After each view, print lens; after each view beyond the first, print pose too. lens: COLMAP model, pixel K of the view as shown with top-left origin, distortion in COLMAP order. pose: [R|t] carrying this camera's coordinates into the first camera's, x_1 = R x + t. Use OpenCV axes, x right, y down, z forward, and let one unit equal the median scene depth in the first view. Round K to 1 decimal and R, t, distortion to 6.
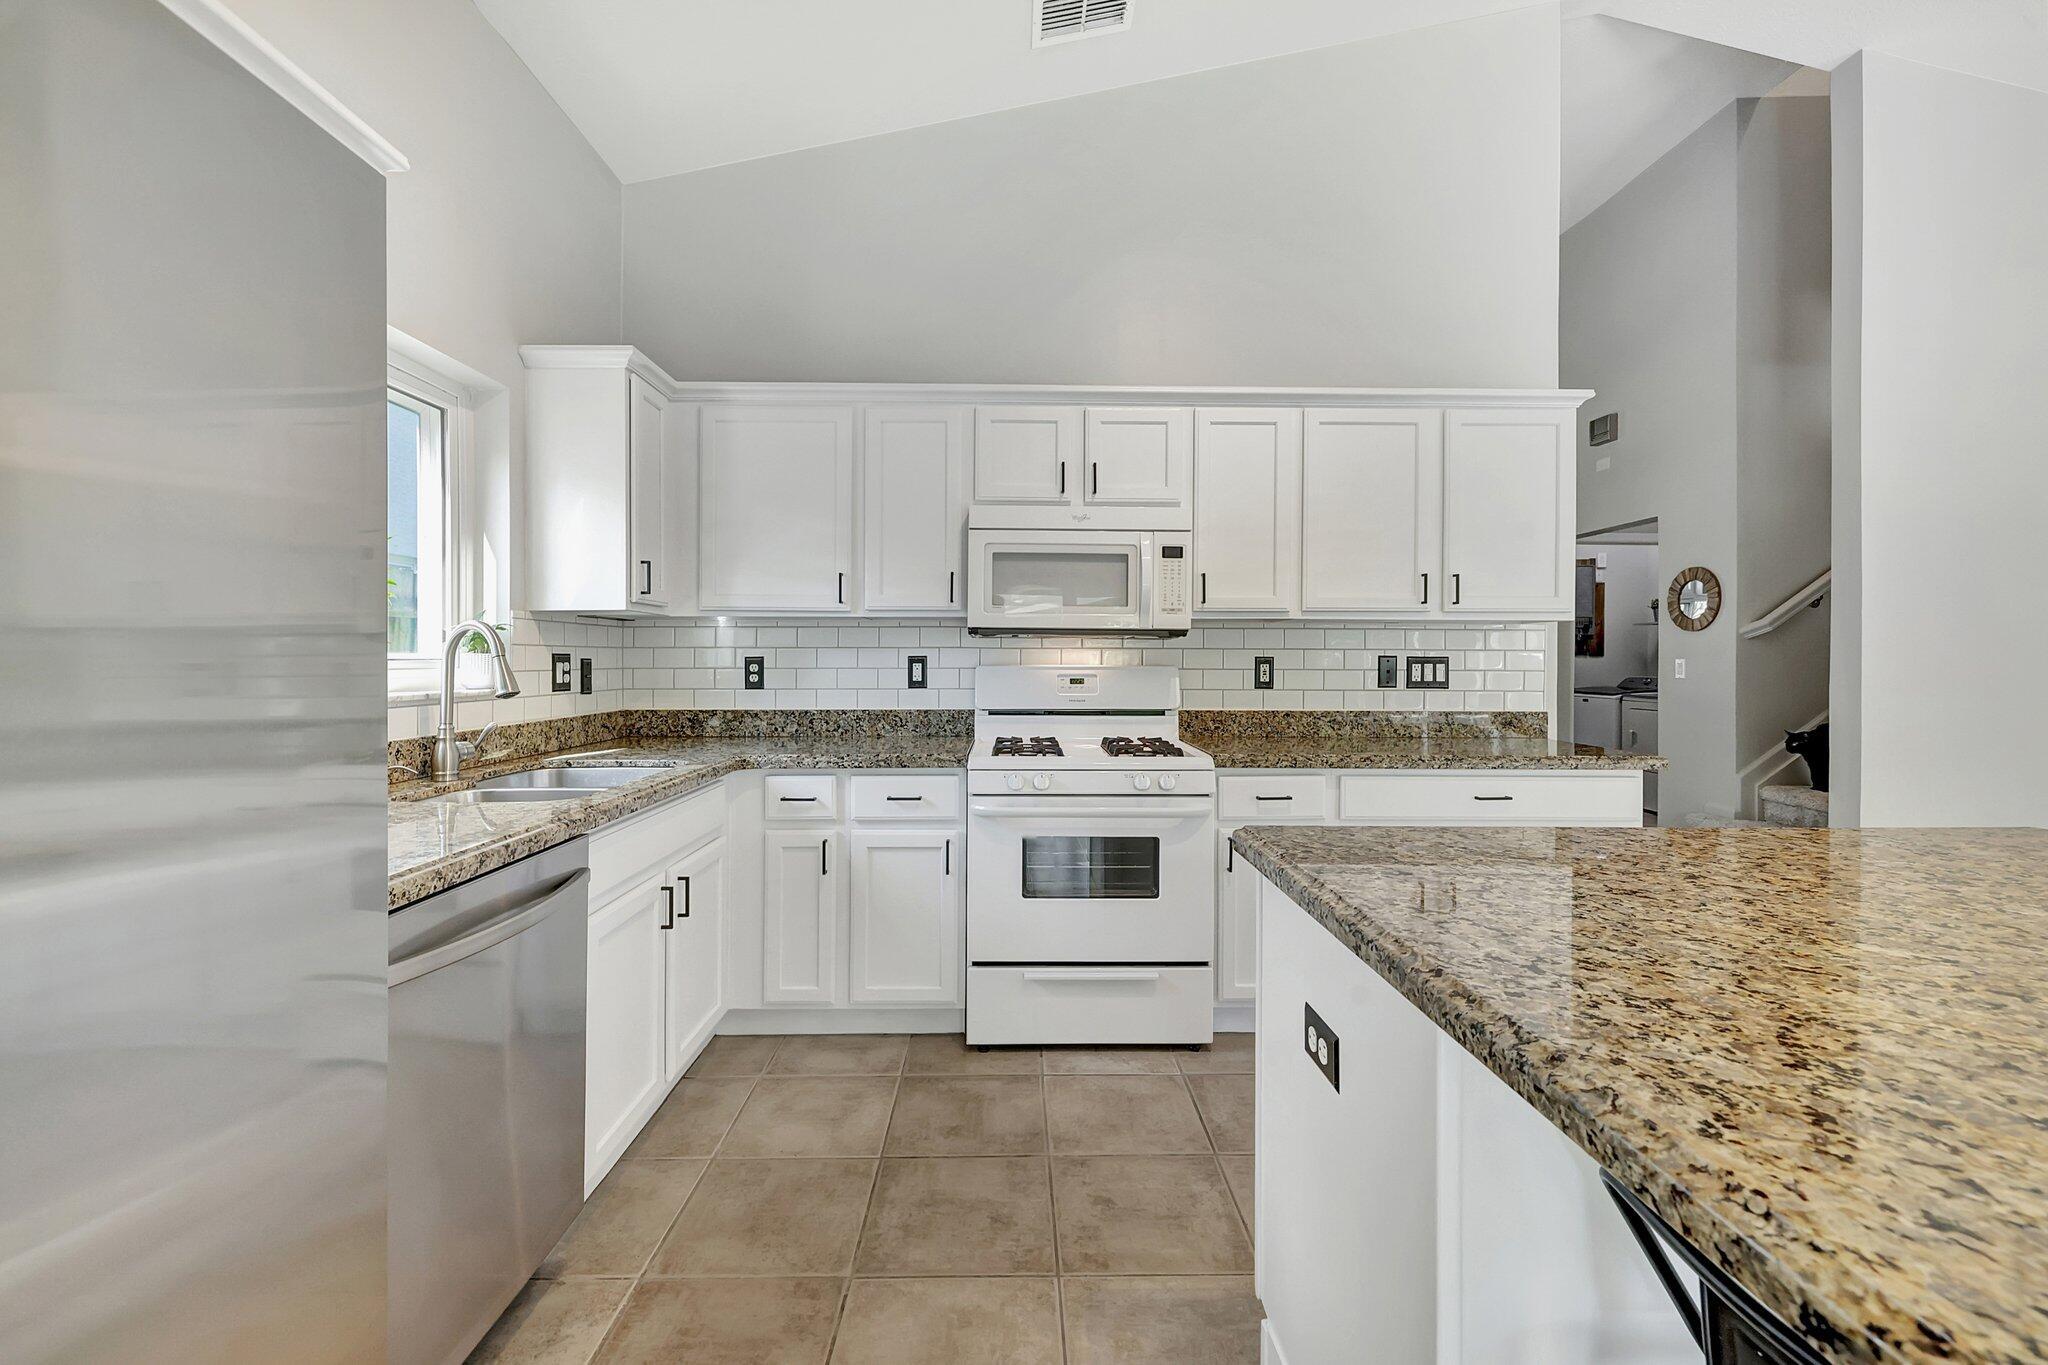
lens RADIAL K [[858.2, 0, 1007.3], [0, 858.2, 662.8], [0, 0, 1]] dist [-0.001075, -0.000085]
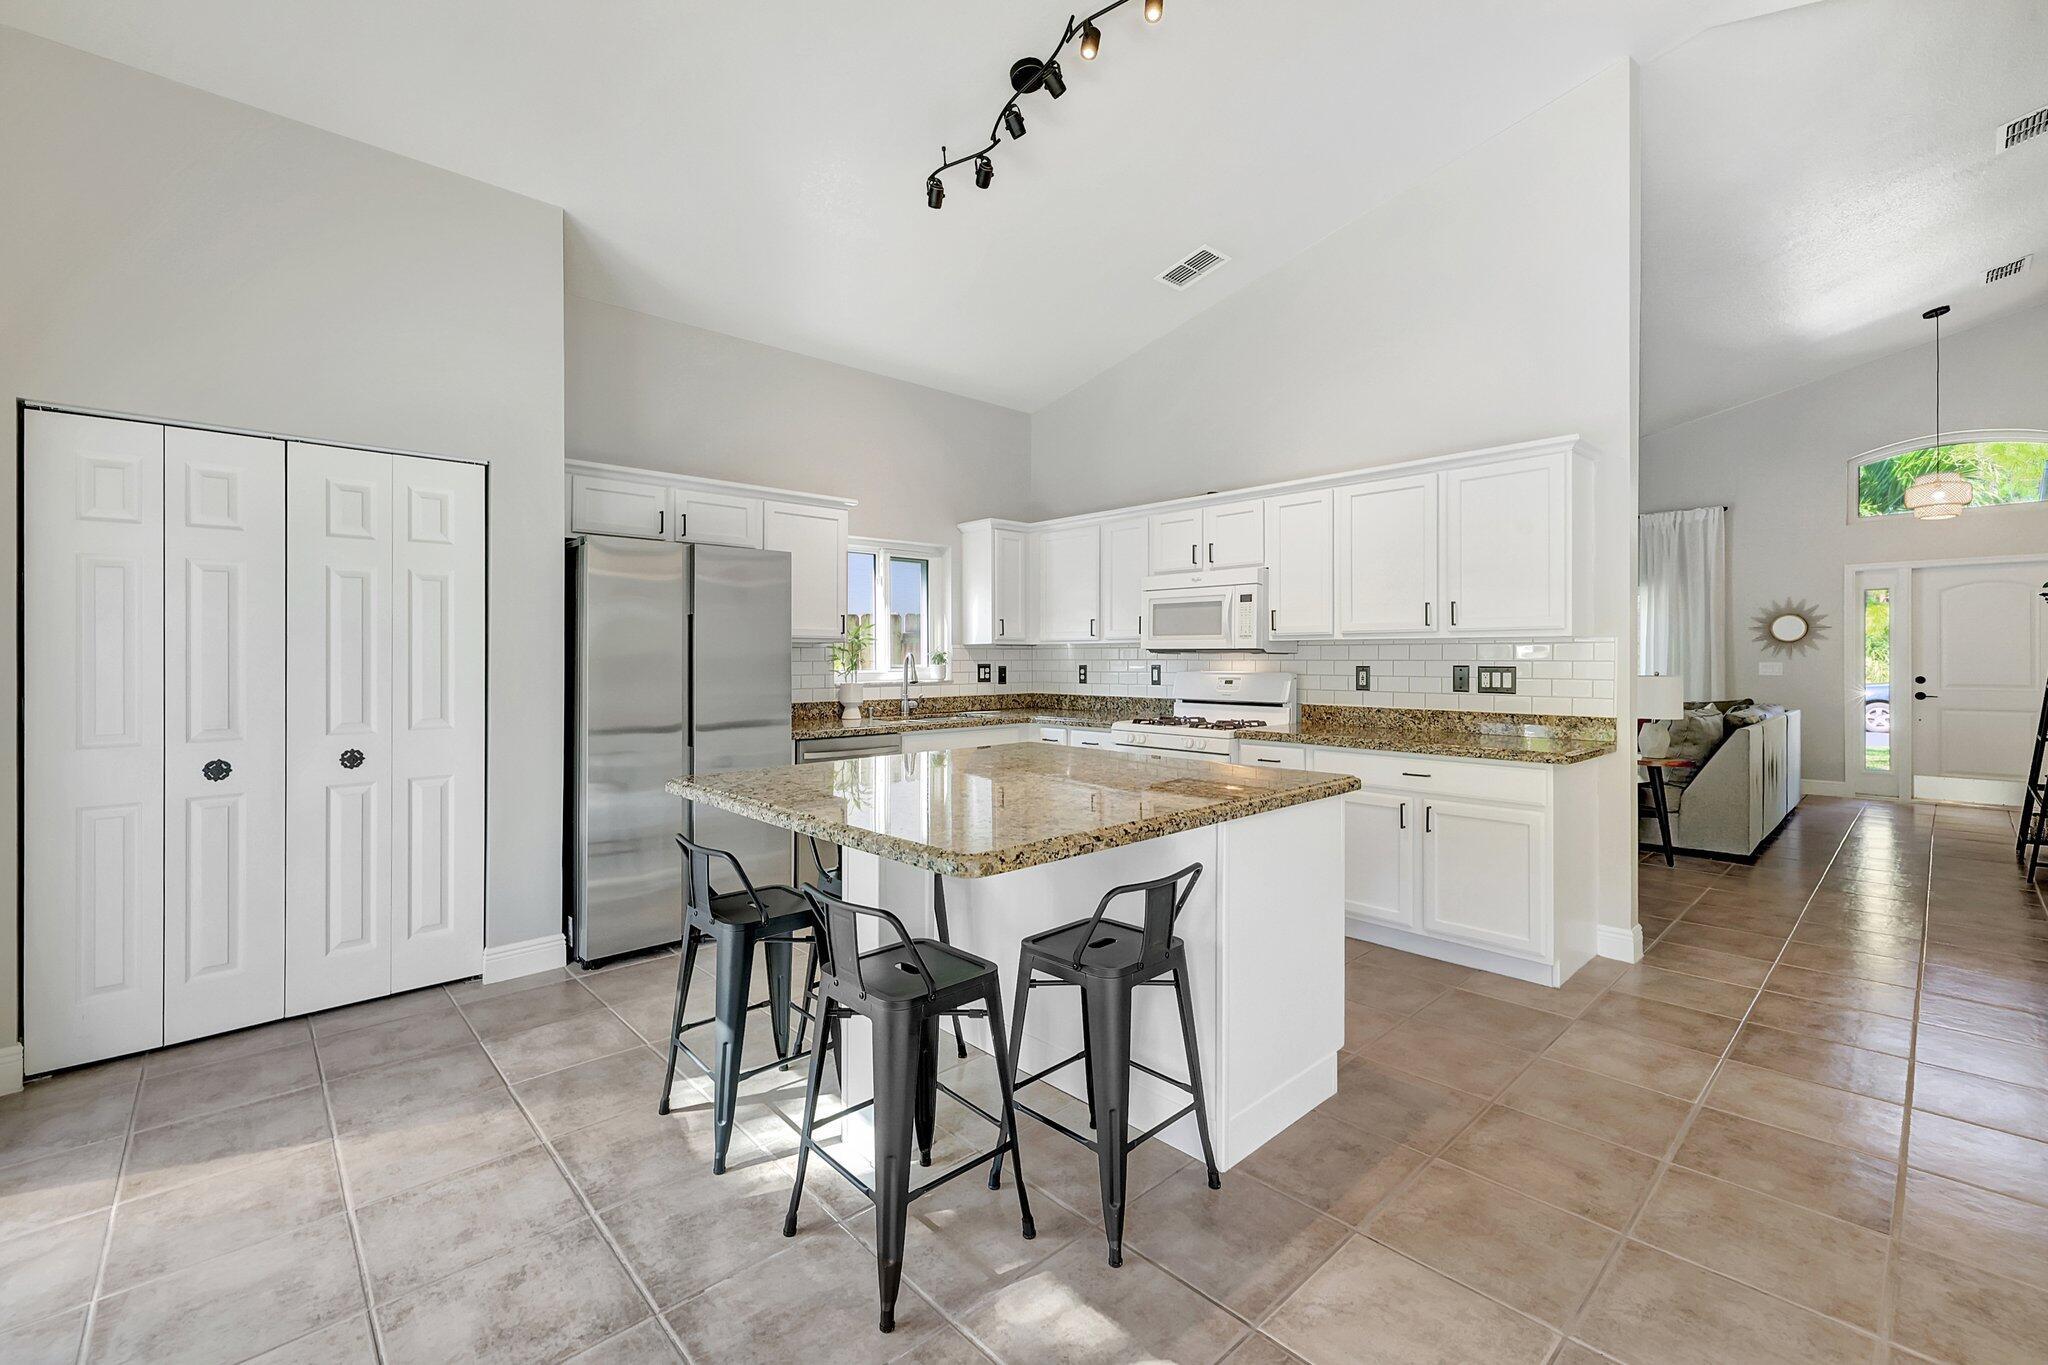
lens RADIAL K [[830.1, 0, 1014.1], [0, 830.1, 657.6], [0, 0, 1]] dist [0.000785, 0.000134]
pose [[0.673487, -0.004249, -0.739187, 0.978809], [0.001509, 0.999989, -0.004373, -0.016882], [0.739197, 0.001830, 0.673486, -0.288906]]
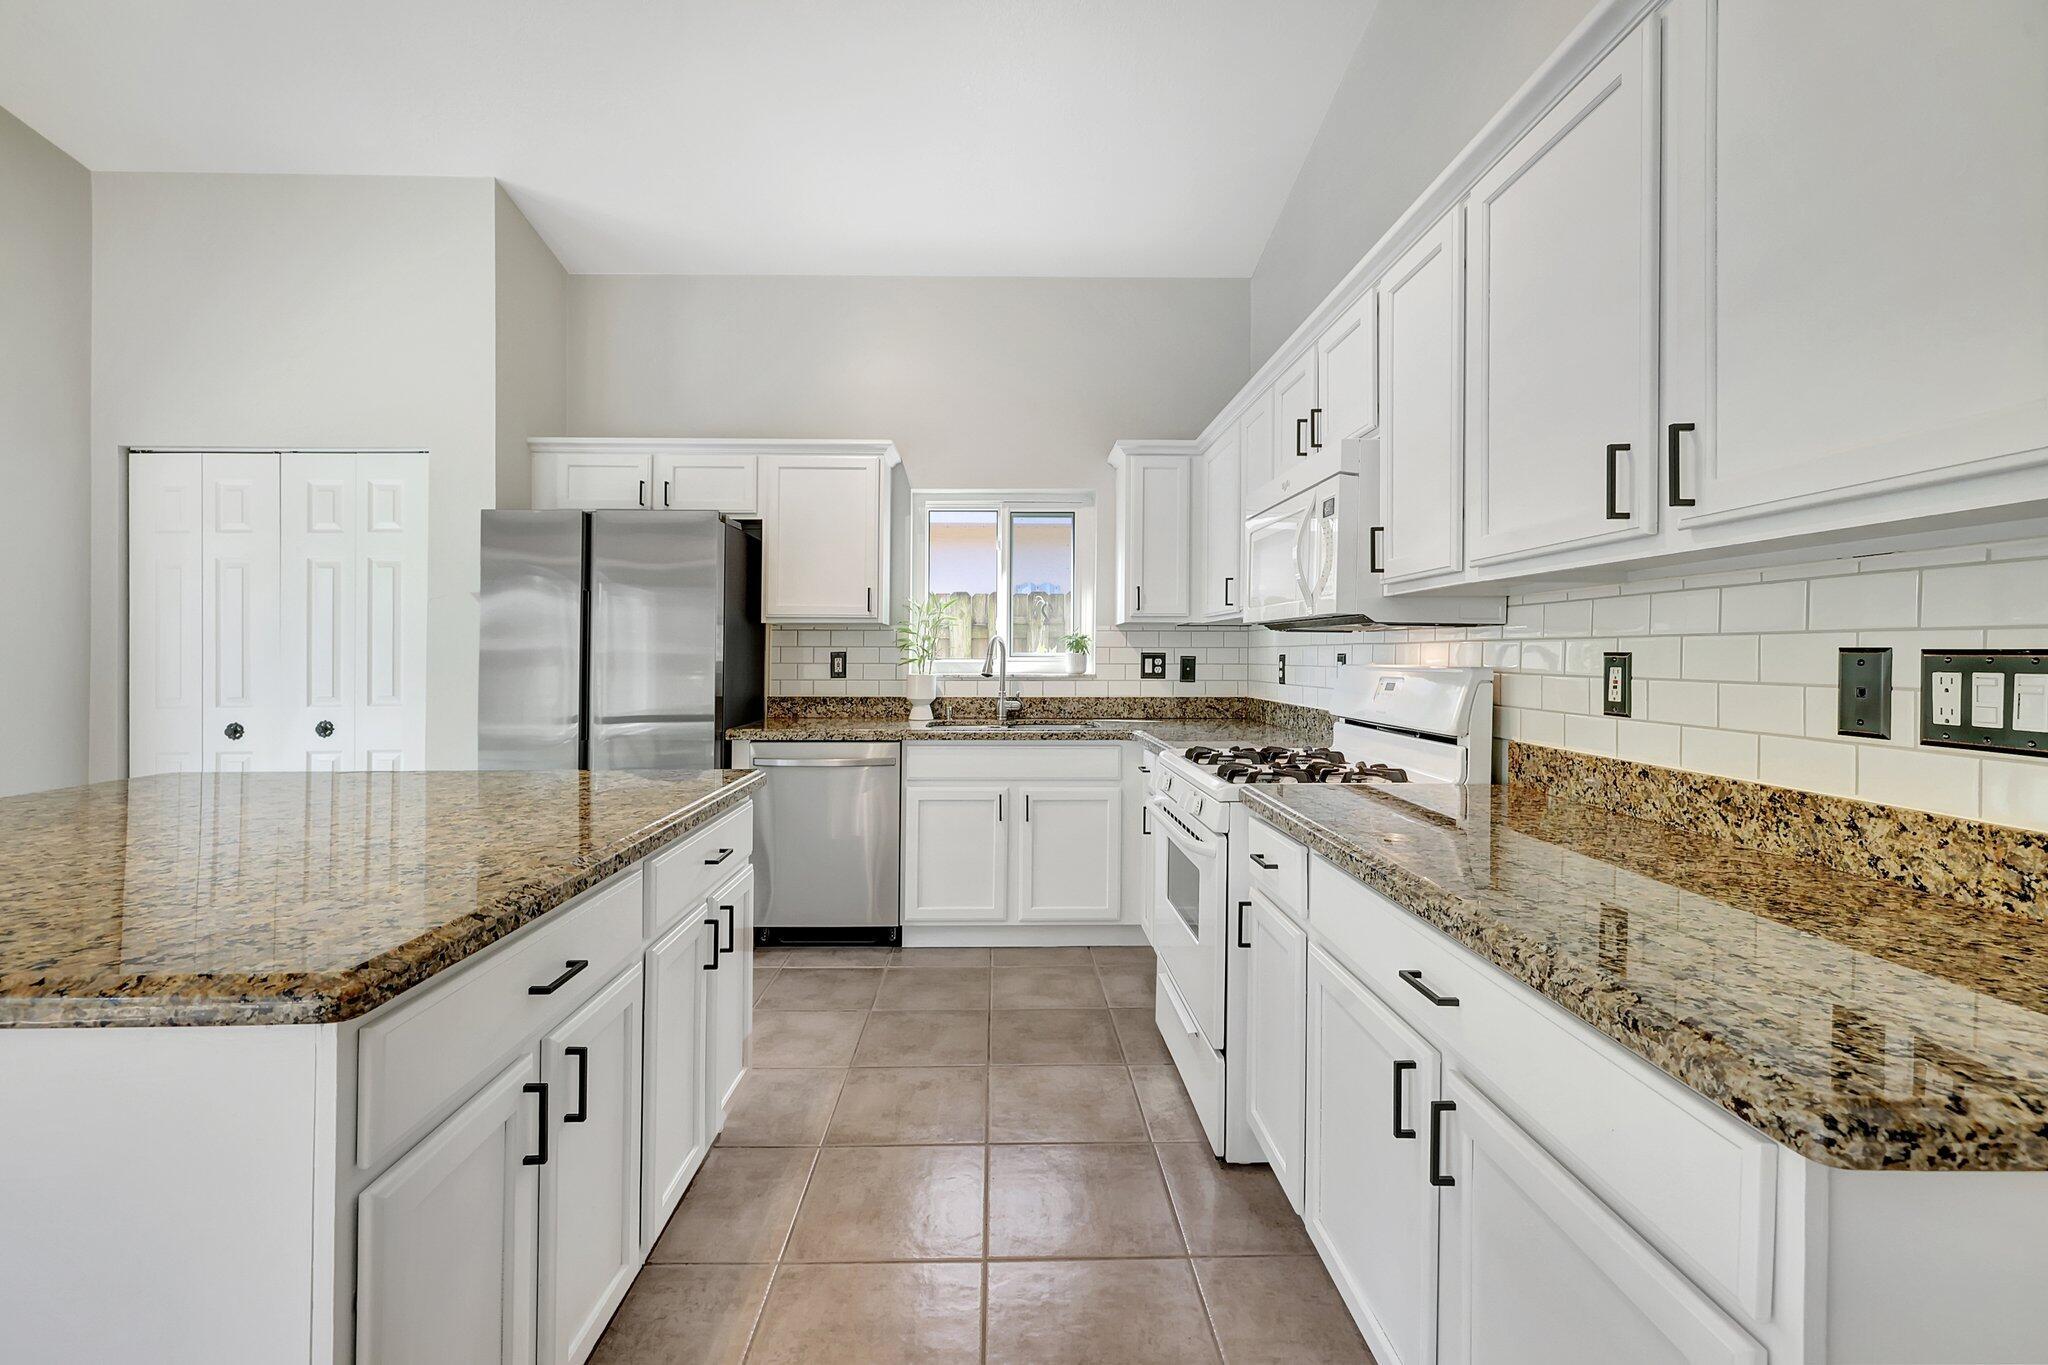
lens RADIAL K [[841.4, 0, 1016.5], [0, 841.4, 656.0], [0, 0, 1]] dist [-0.000340, 0.000030]
pose [[0.030018, -0.000440, -0.999549, 0.866570], [-0.004953, 0.999988, -0.000589, -0.003141], [0.999537, 0.004968, 0.030015, 0.699657]]
